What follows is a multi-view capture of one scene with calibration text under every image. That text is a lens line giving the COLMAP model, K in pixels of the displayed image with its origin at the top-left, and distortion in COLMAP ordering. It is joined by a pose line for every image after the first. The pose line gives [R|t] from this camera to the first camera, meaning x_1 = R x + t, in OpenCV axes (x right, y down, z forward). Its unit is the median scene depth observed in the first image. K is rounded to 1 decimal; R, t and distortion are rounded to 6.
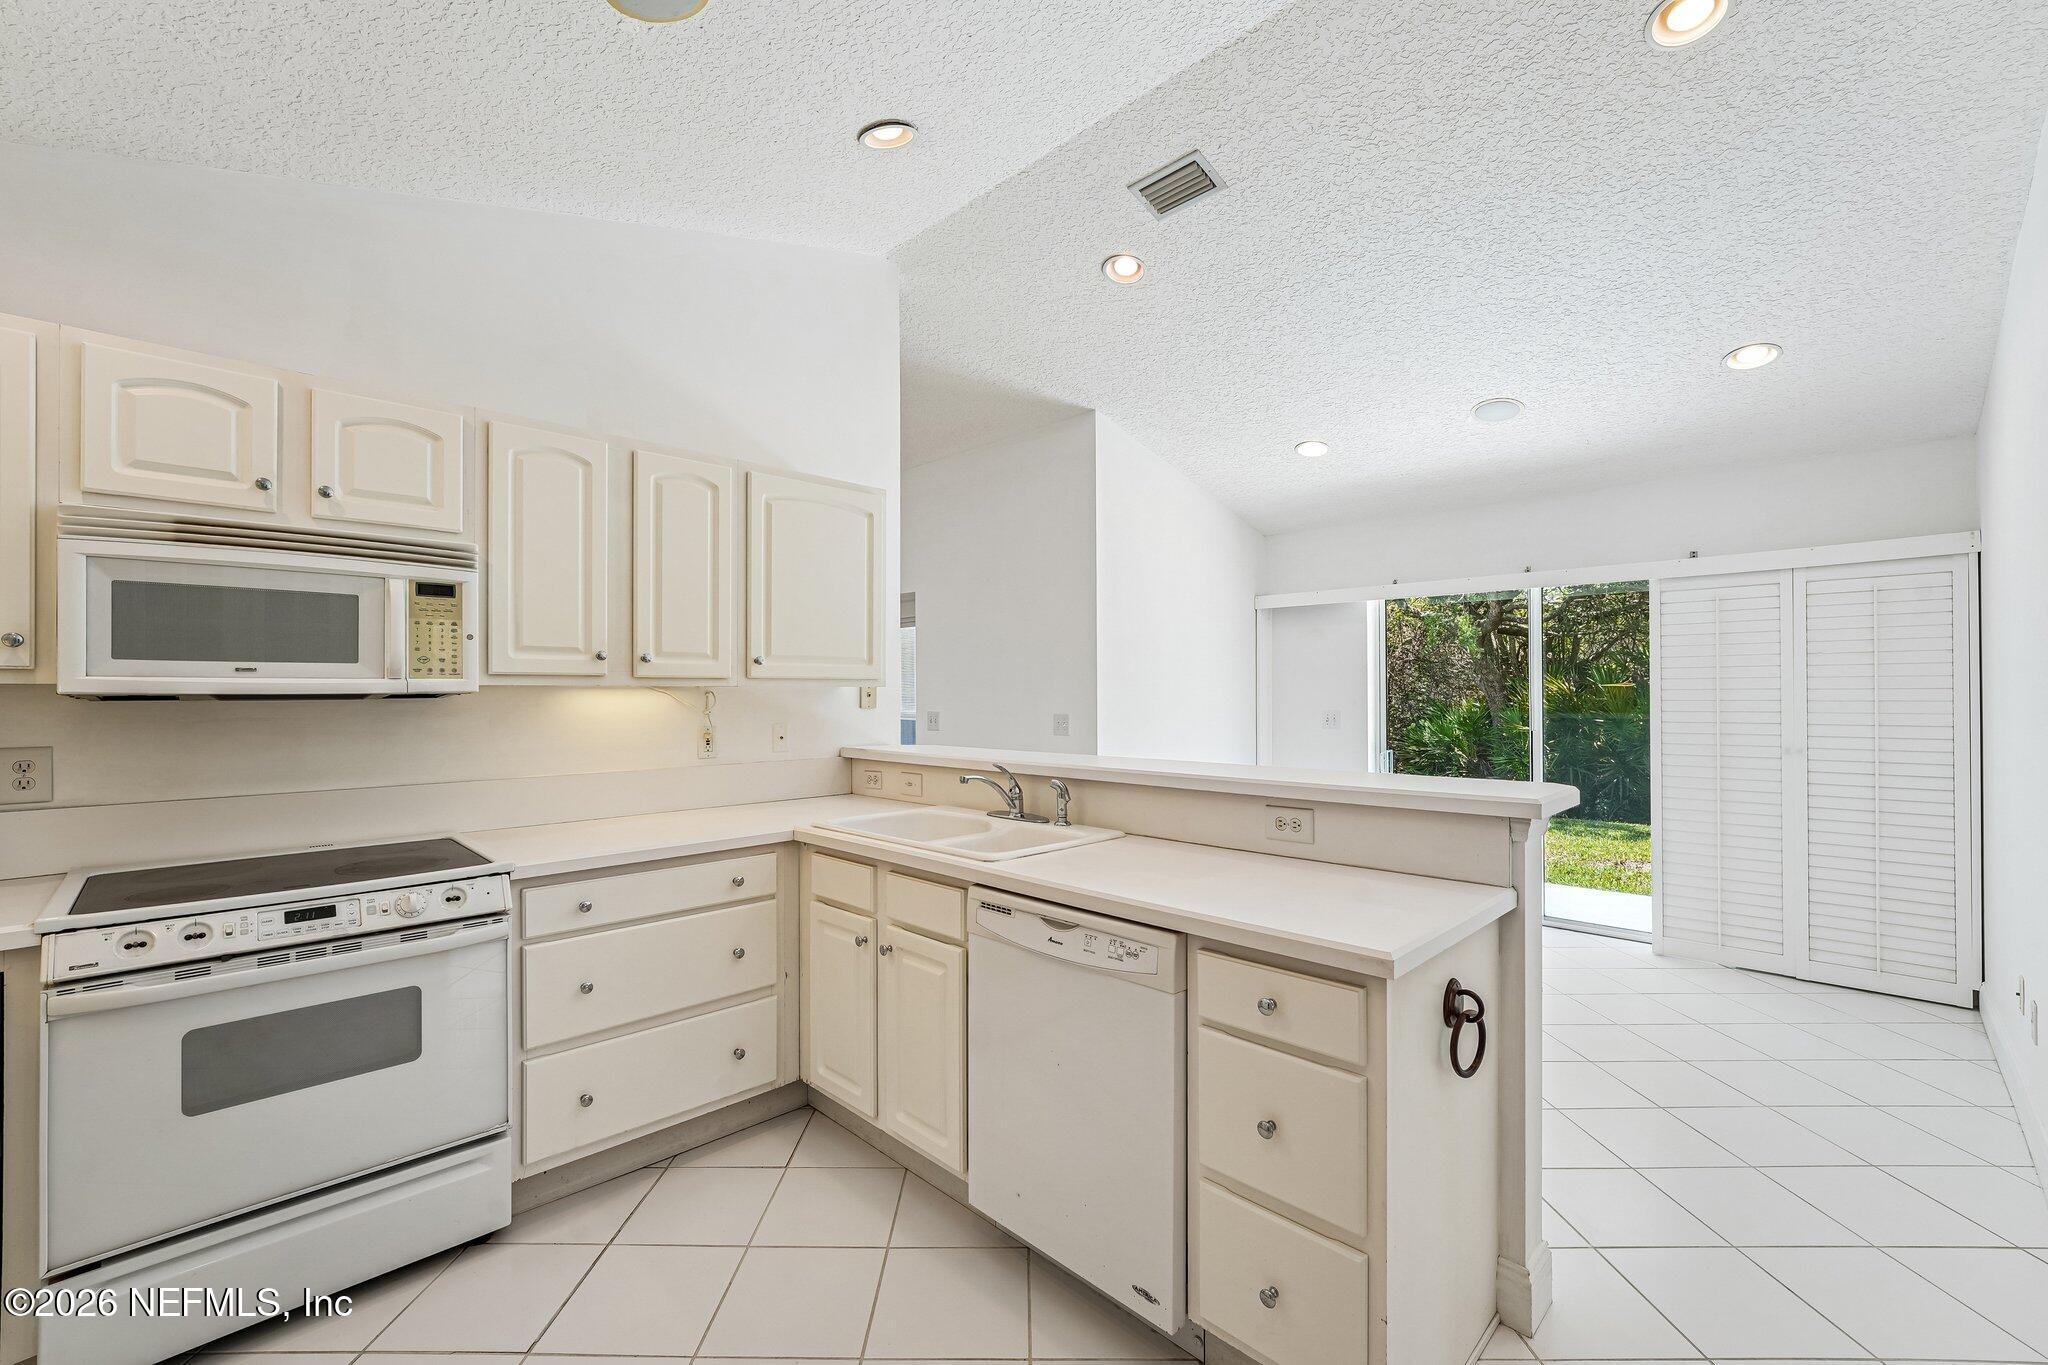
lens RADIAL K [[839.6, 0, 1017.4], [0, 839.6, 690.2], [0, 0, 1]] dist [-0.014713, 0.004036]
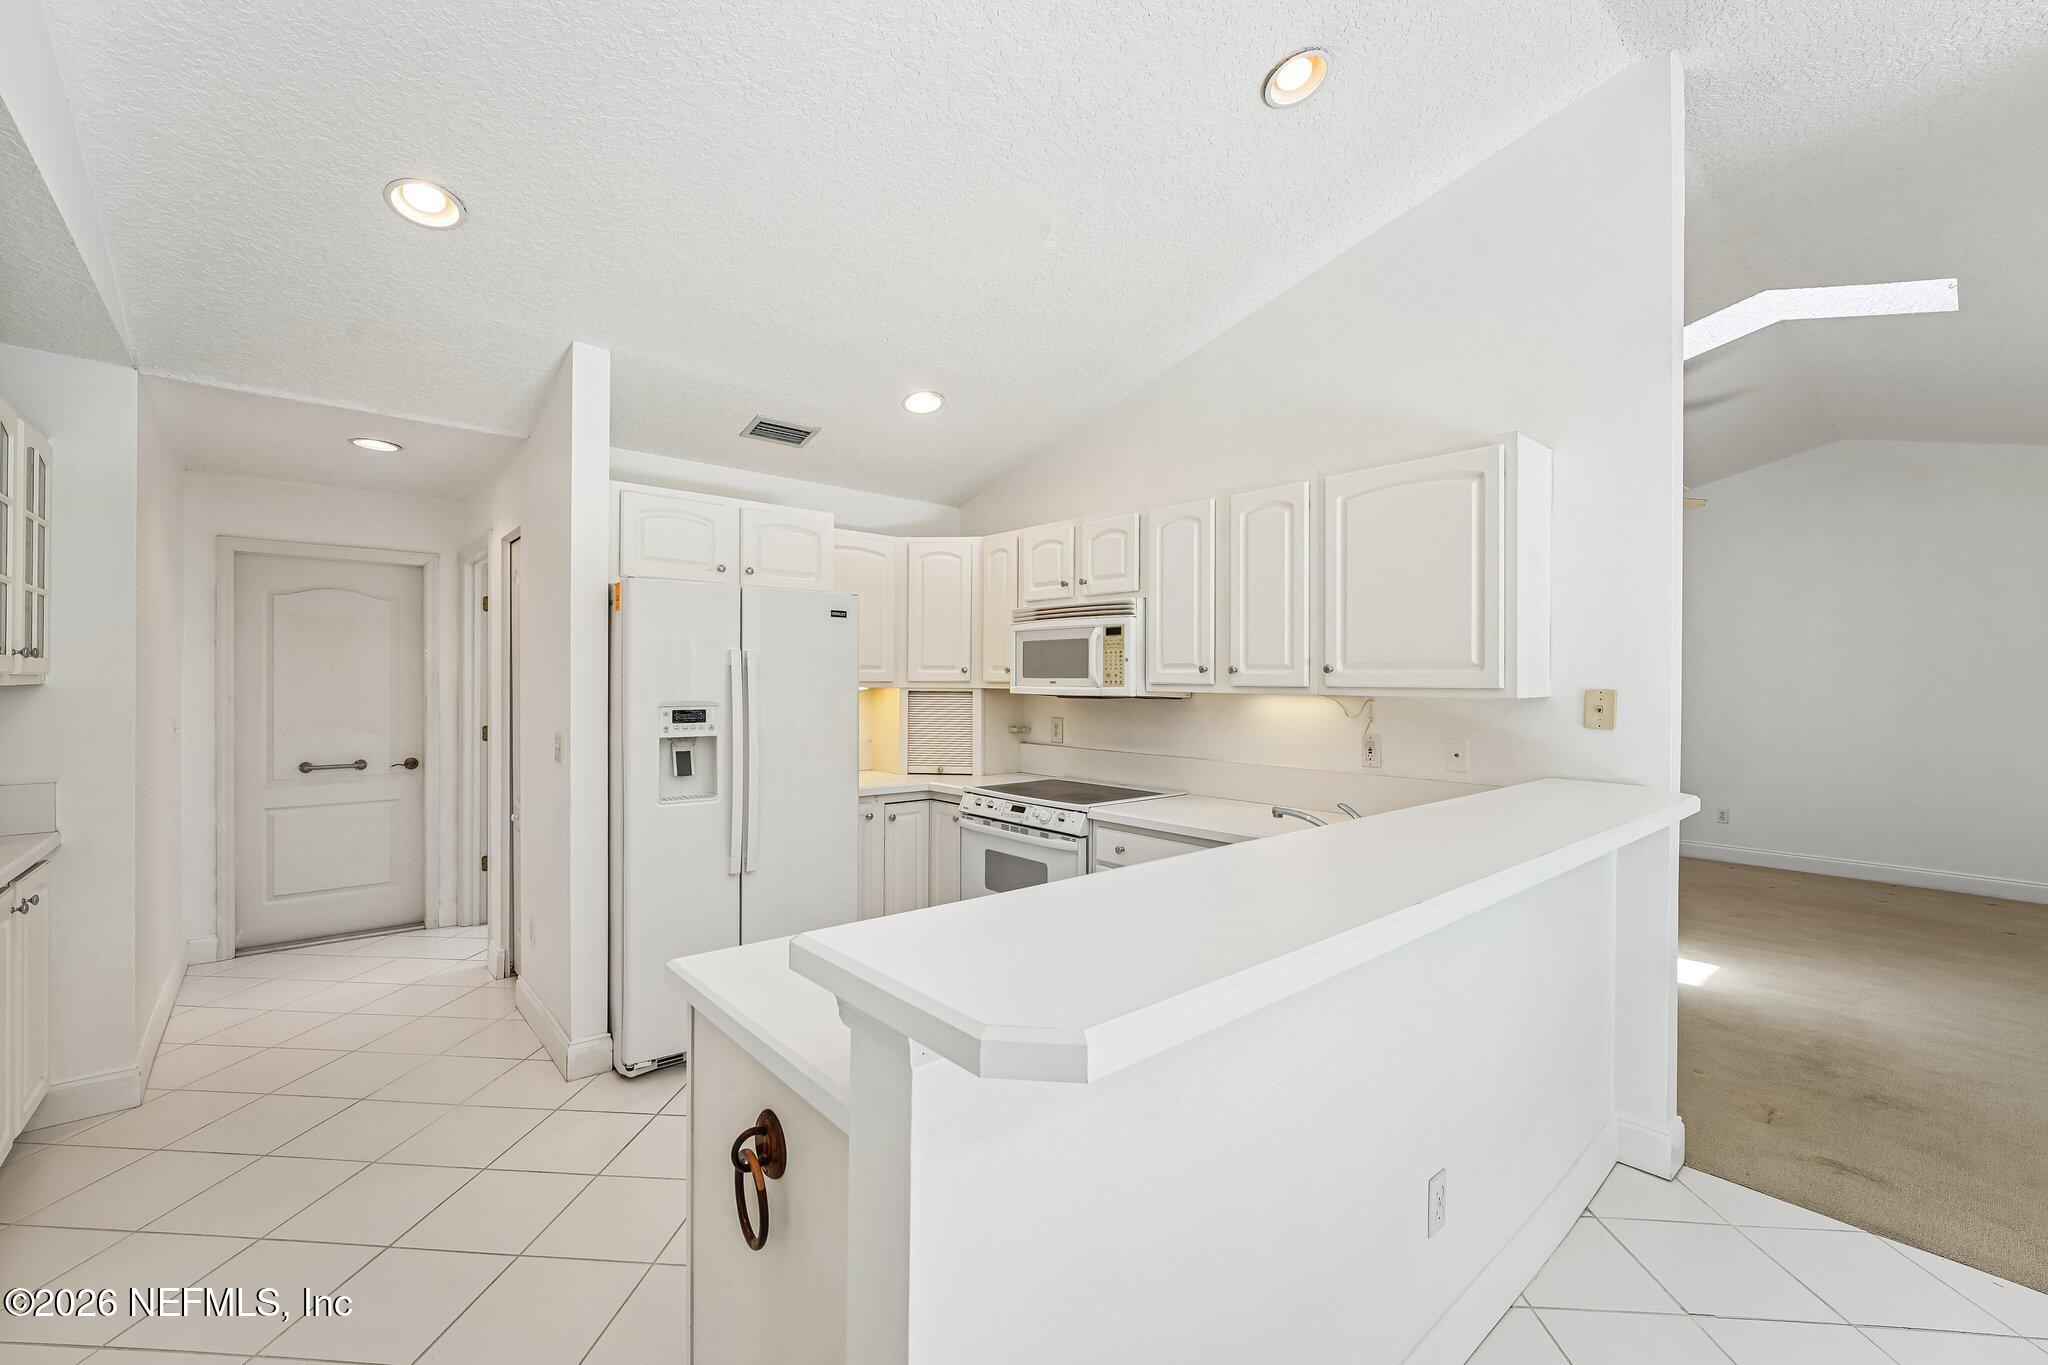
lens RADIAL K [[839.6, 0, 1032.9], [0, 839.6, 681.2], [0, 0, 1]] dist [-0.014713, 0.004036]
pose [[-0.067552, 0.002589, -0.997712, 0.677676], [-0.006170, 0.999976, 0.003013, -0.021670], [0.997697, 0.006359, -0.067535, 0.718494]]
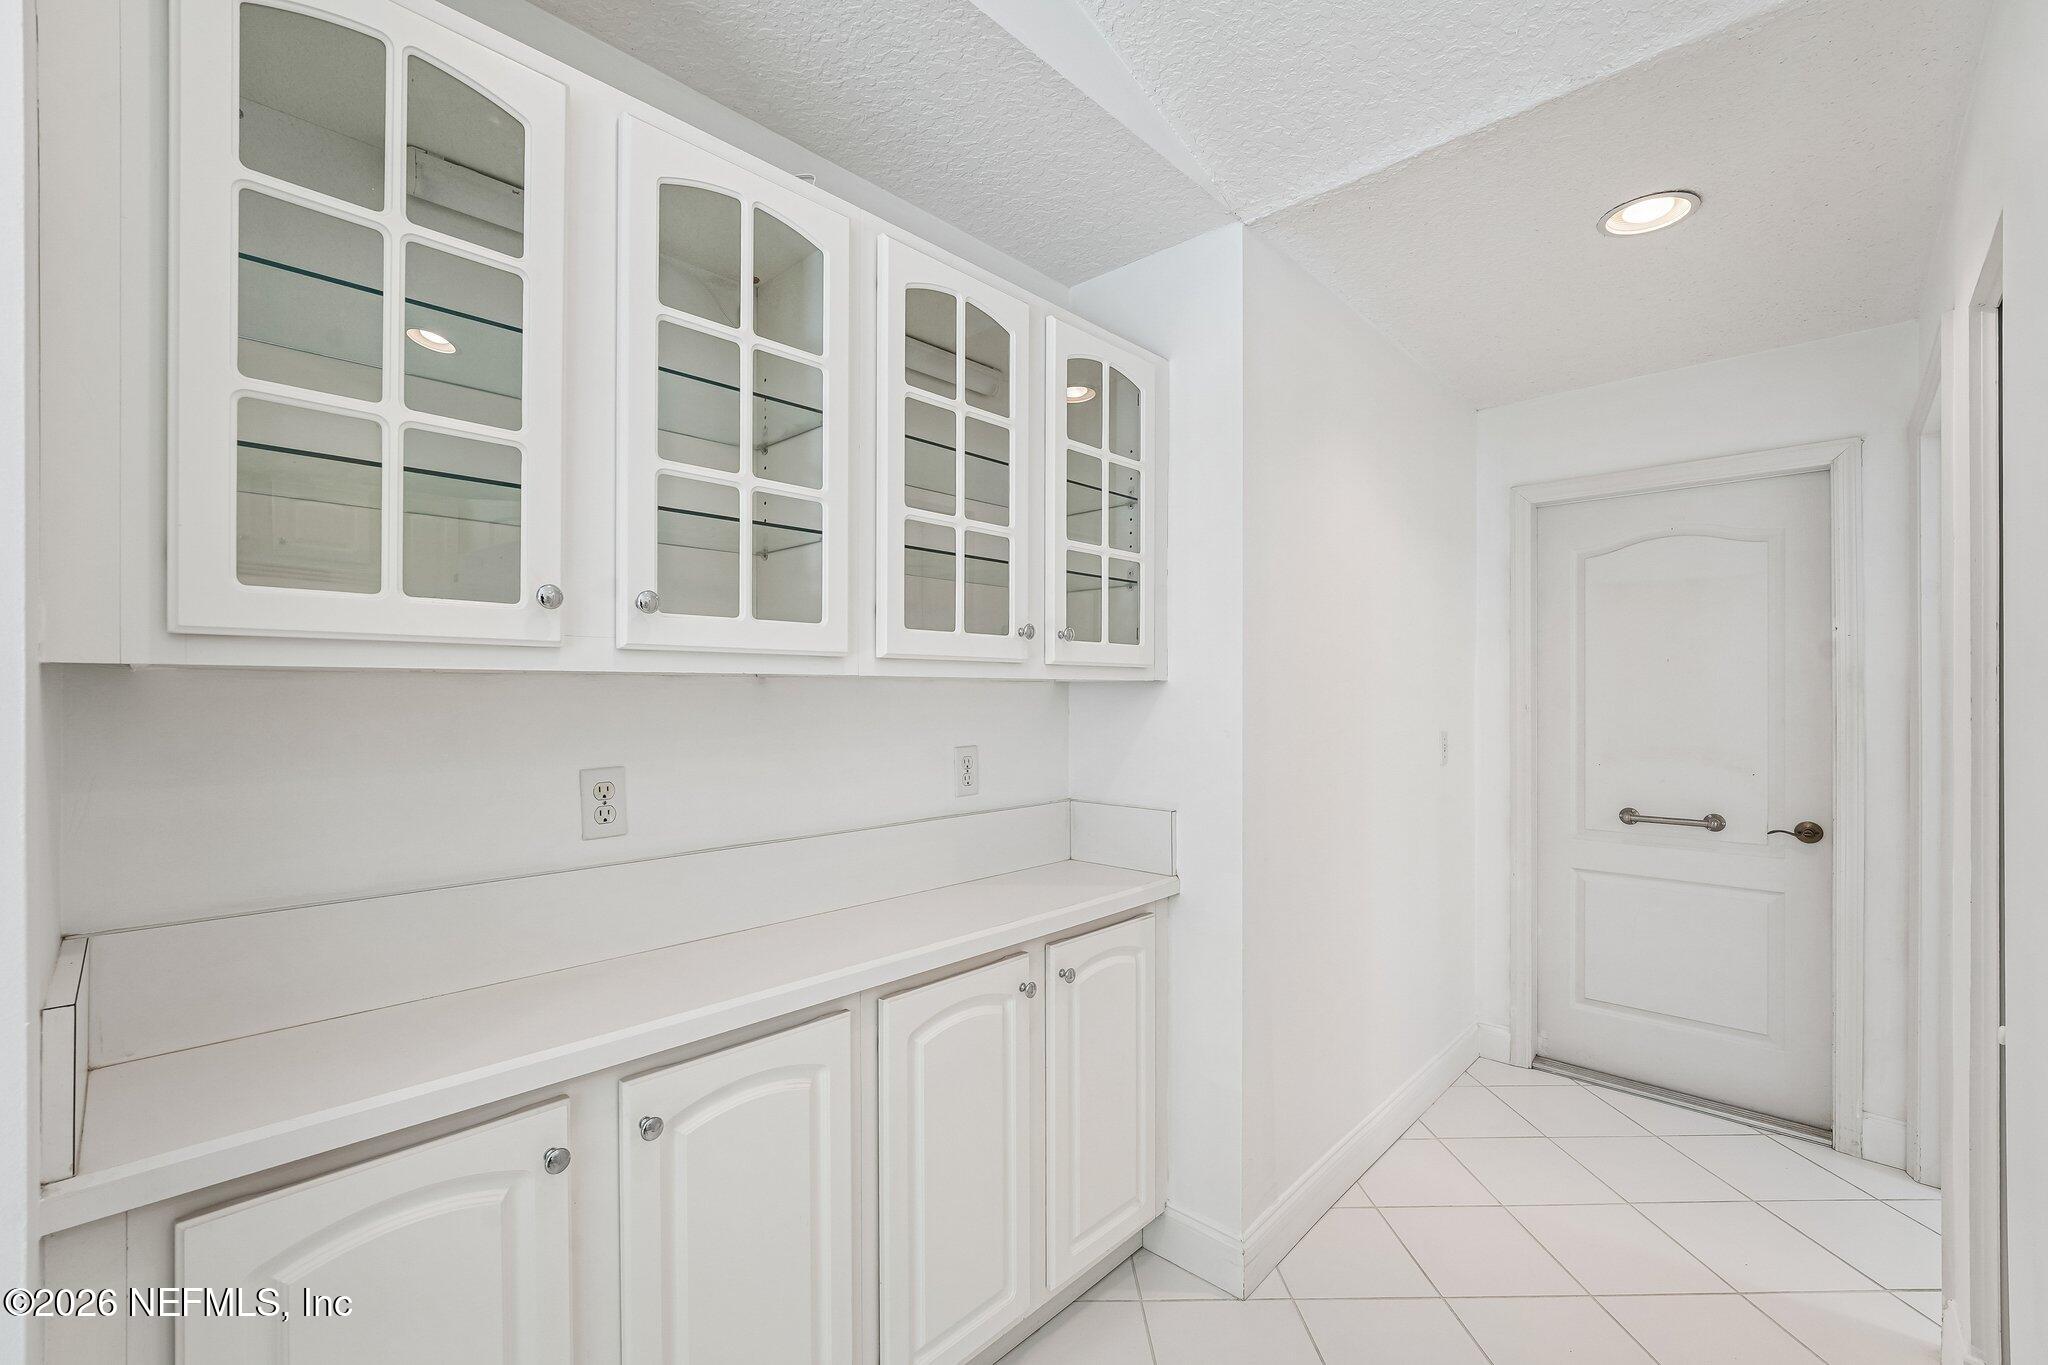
lens RADIAL K [[839.6, 0, 1003.3], [0, 839.6, 698.9], [0, 0, 1]] dist [-0.014713, 0.004036]
pose [[-0.999989, 0.003458, 0.003060, -0.005290], [0.003469, 0.999988, 0.003595, 0.001987], [-0.003048, 0.003606, -0.999989, 0.290691]]
